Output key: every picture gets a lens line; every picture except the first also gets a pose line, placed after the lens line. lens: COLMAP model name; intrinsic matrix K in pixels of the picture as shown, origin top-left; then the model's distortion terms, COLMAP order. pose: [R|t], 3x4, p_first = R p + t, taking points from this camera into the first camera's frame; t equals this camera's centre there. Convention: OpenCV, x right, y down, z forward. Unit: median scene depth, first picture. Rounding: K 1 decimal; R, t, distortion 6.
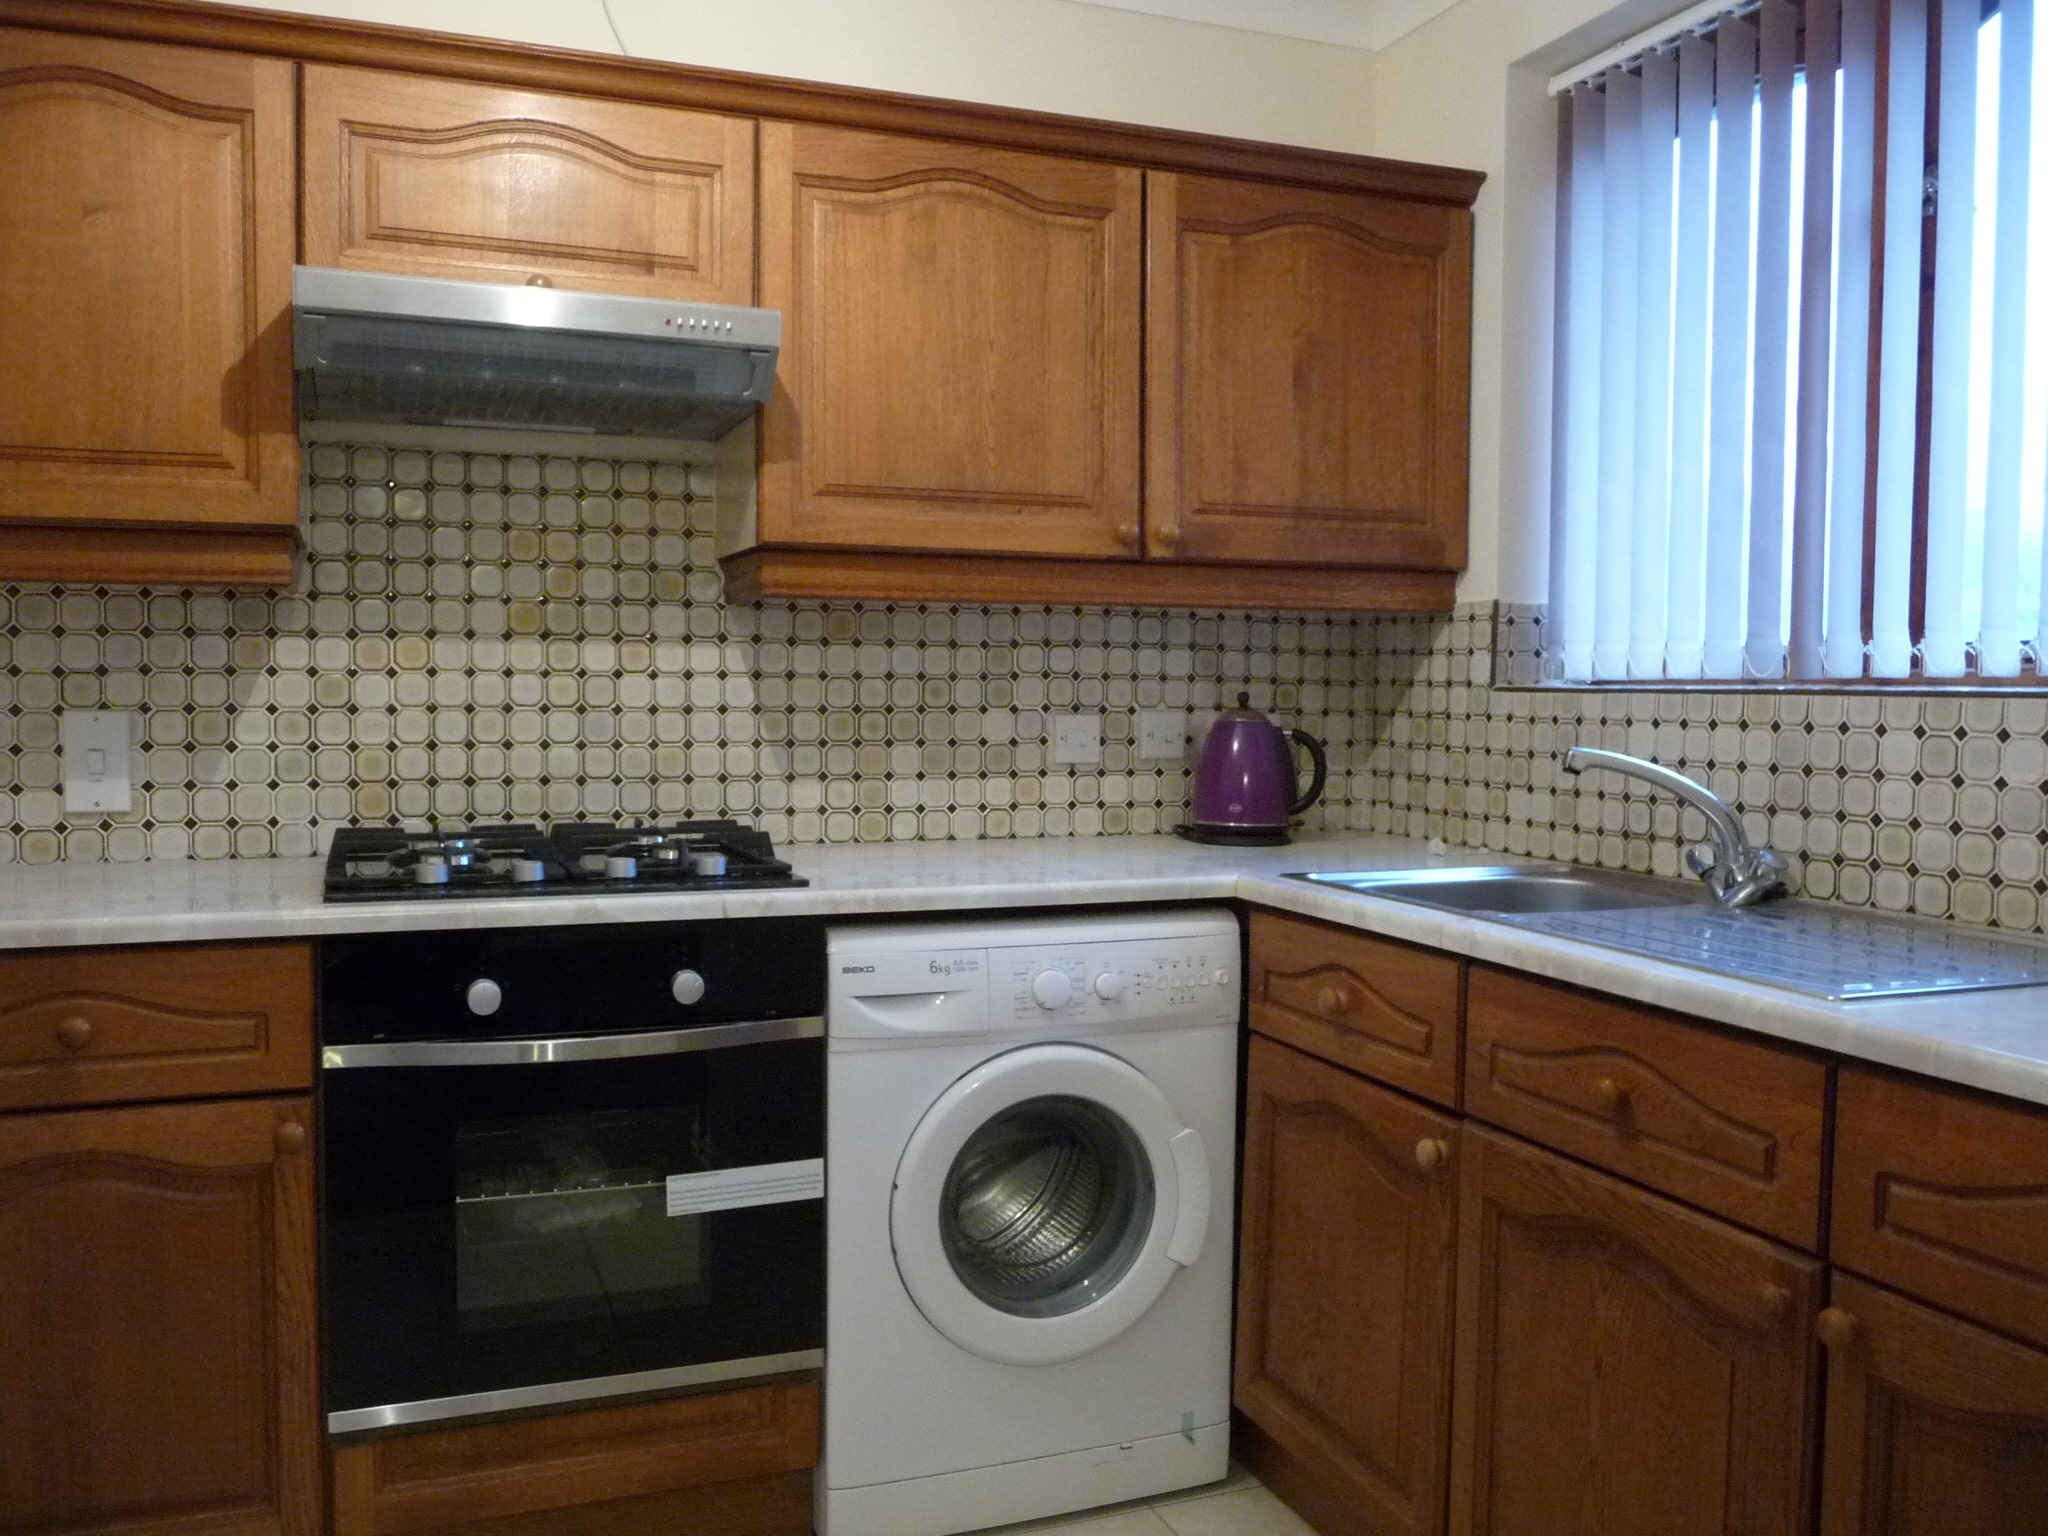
lens RADIAL K [[1687.1, 0, 1024.0], [0, 1687.1, 768.0], [0, 0, 1]] dist [-0.050207, 0.048192]
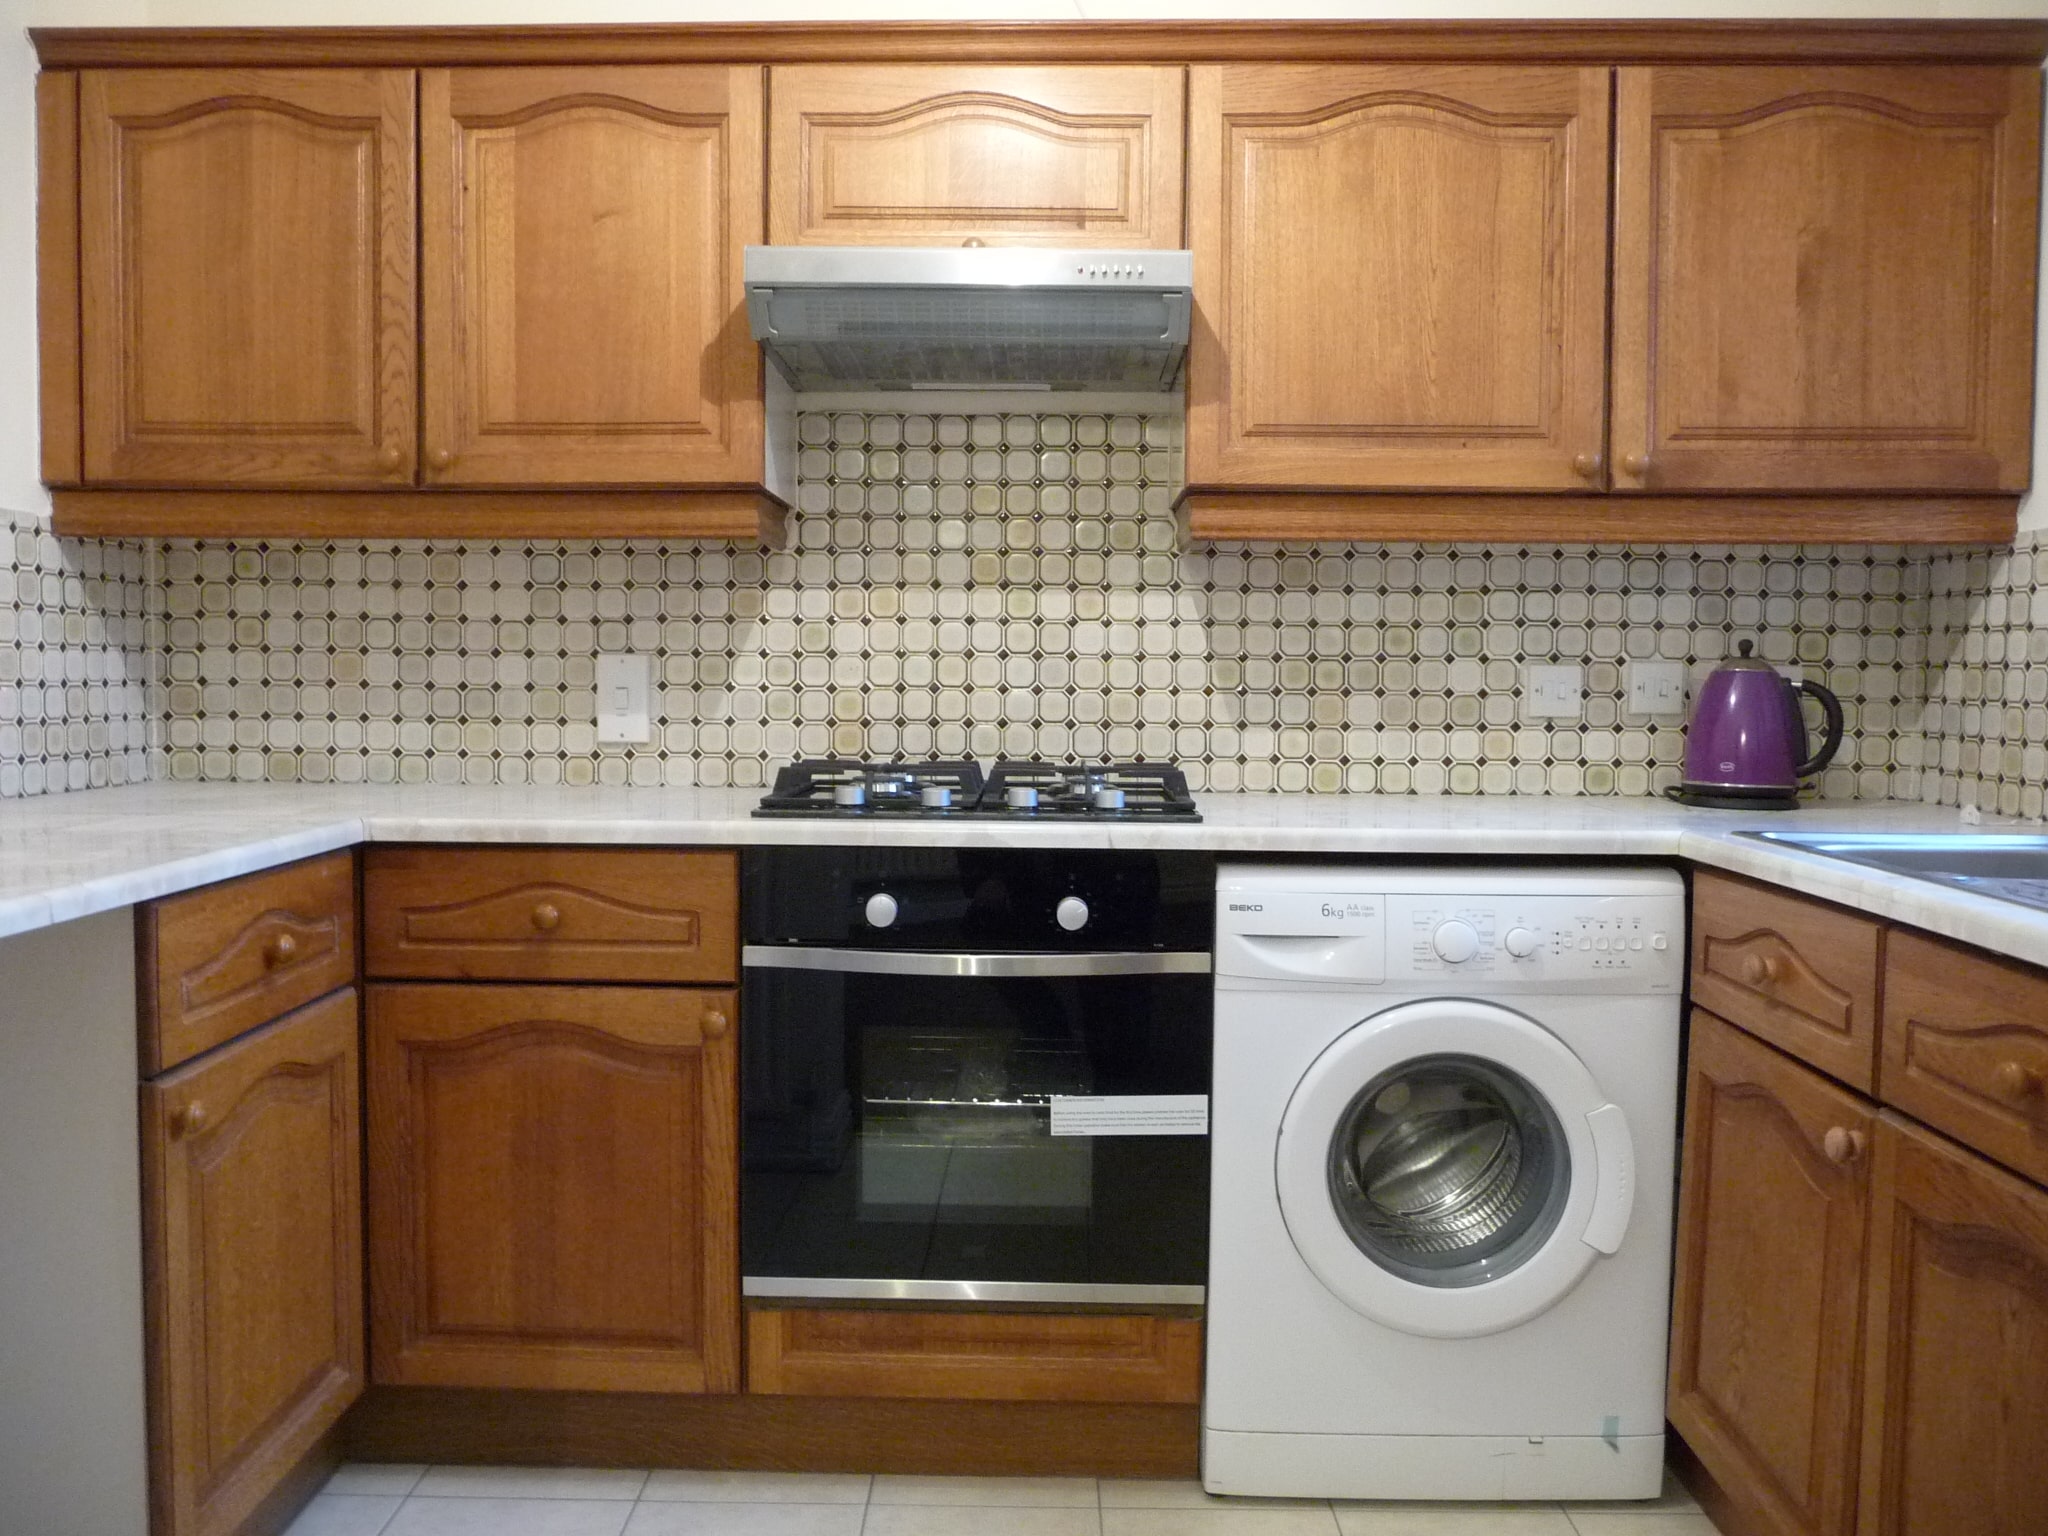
lens RADIAL K [[1687.1, 0, 1024.0], [0, 1687.1, 768.0], [0, 0, 1]] dist [-0.050207, 0.048192]
pose [[0.922667, 0.020682, -0.385043, 0.138153], [-0.019417, 0.999786, 0.007173, 0.028384], [0.385108, 0.000858, 0.922871, 0.031541]]
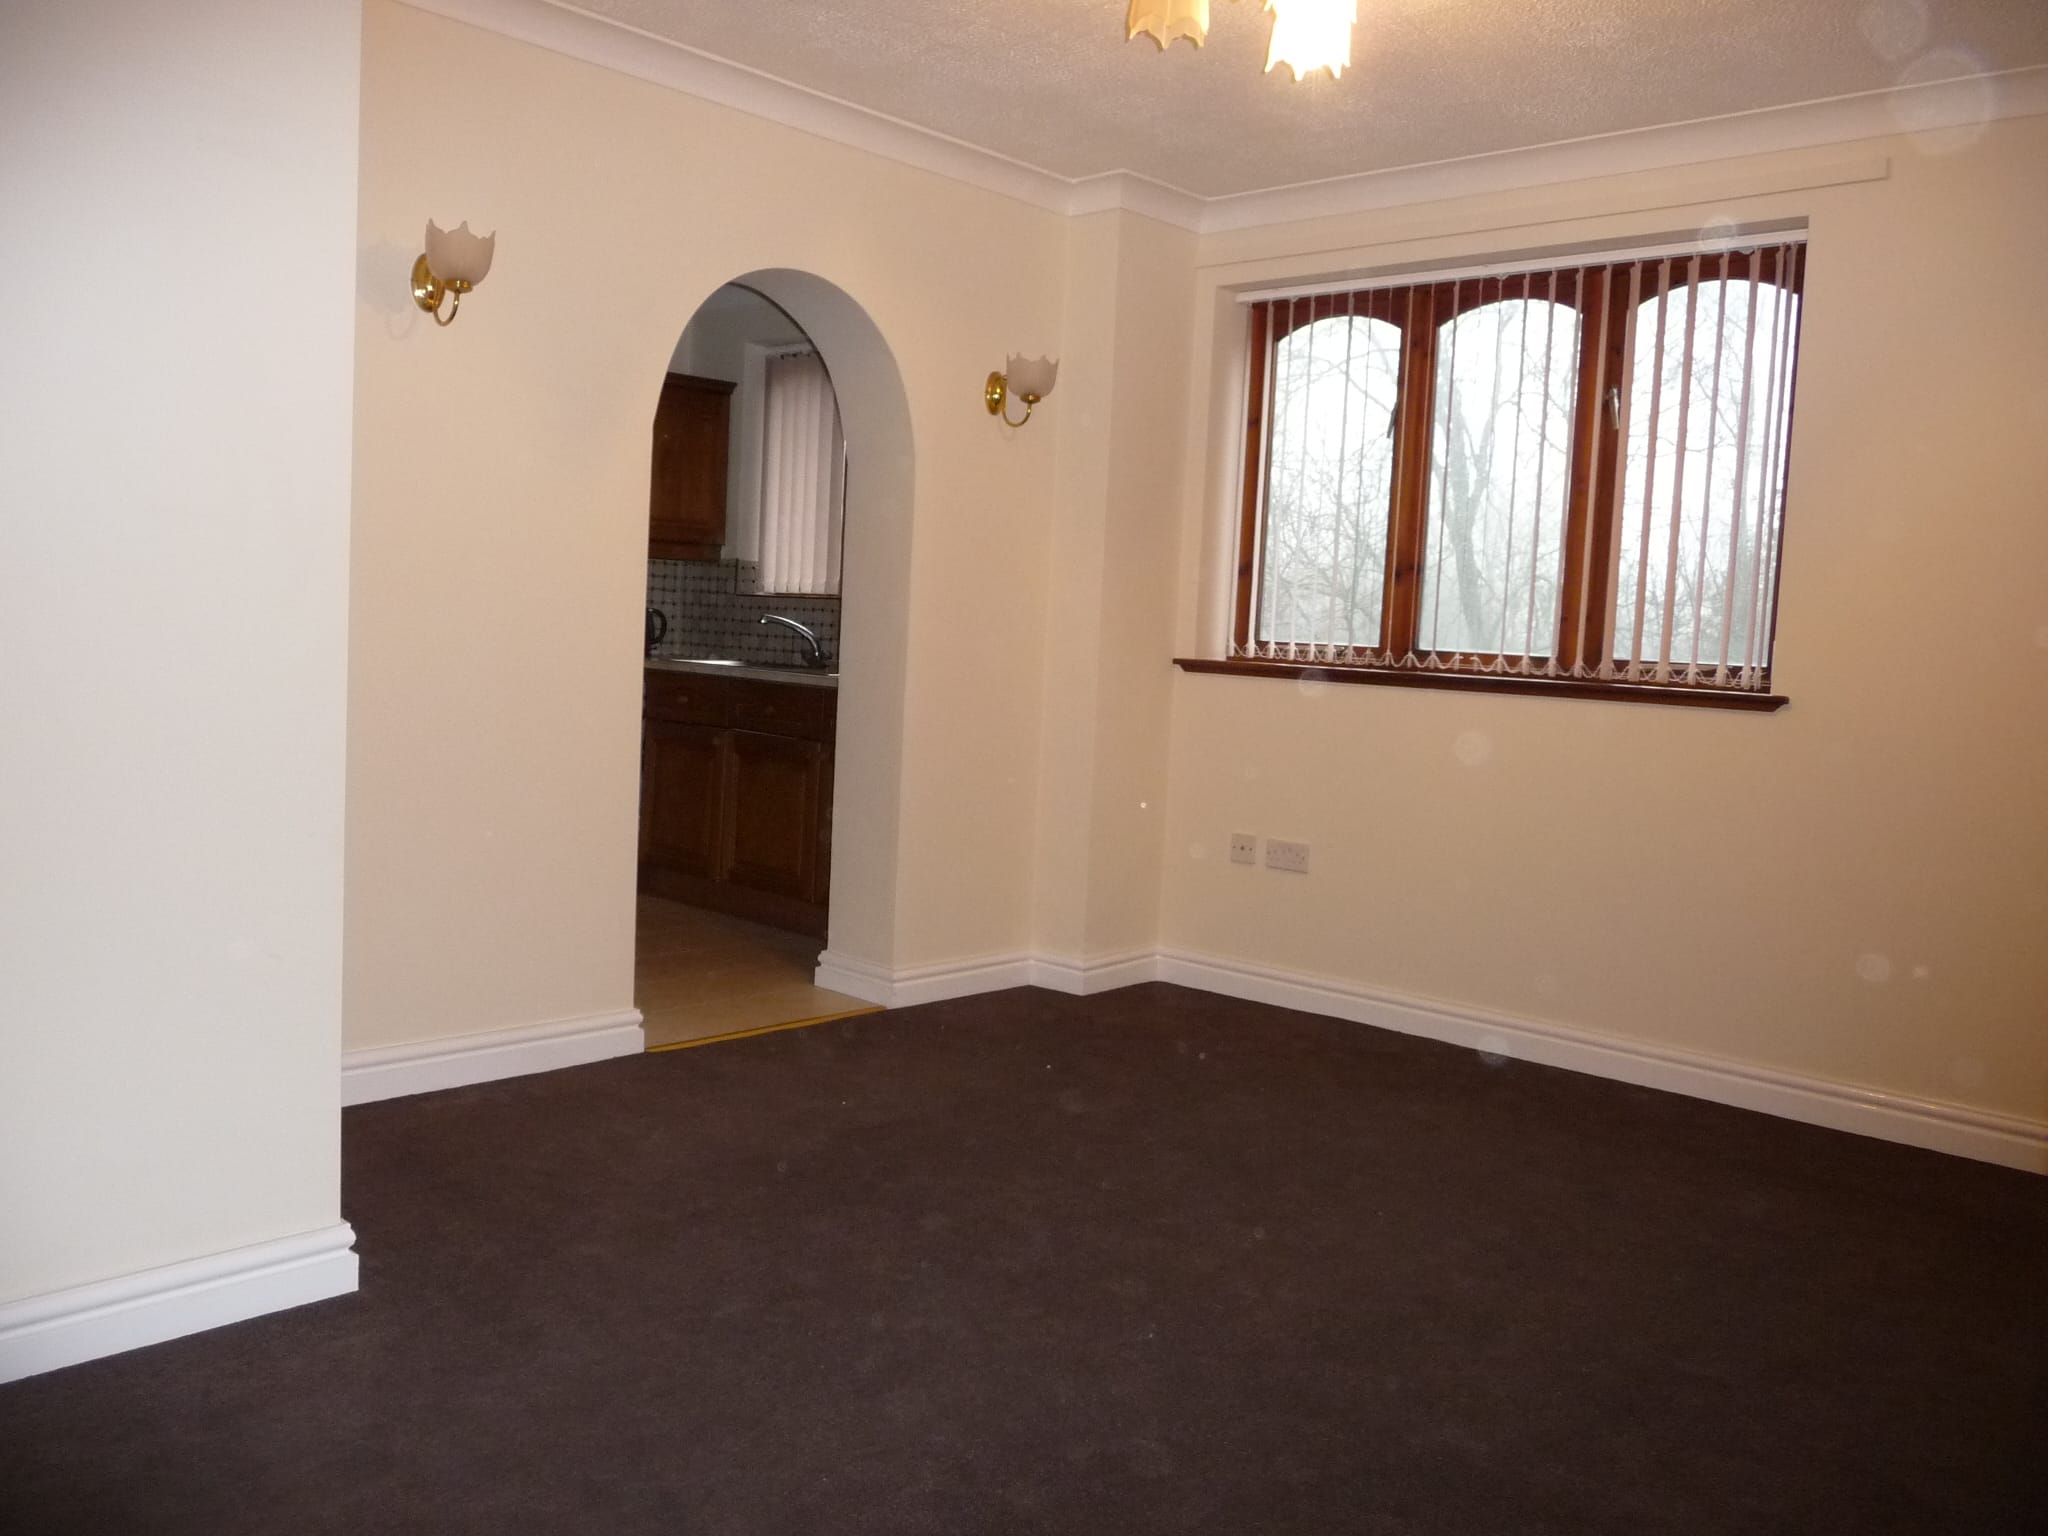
lens RADIAL K [[1687.1, 0, 1024.0], [0, 1687.1, 768.0], [0, 0, 1]] dist [-0.050207, 0.048192]
pose [[0.898869, 0.000625, 0.438217, -0.471672], [-0.021848, 0.998819, 0.043390, 0.100253], [-0.437672, -0.048575, 0.897821, -1.577646]]
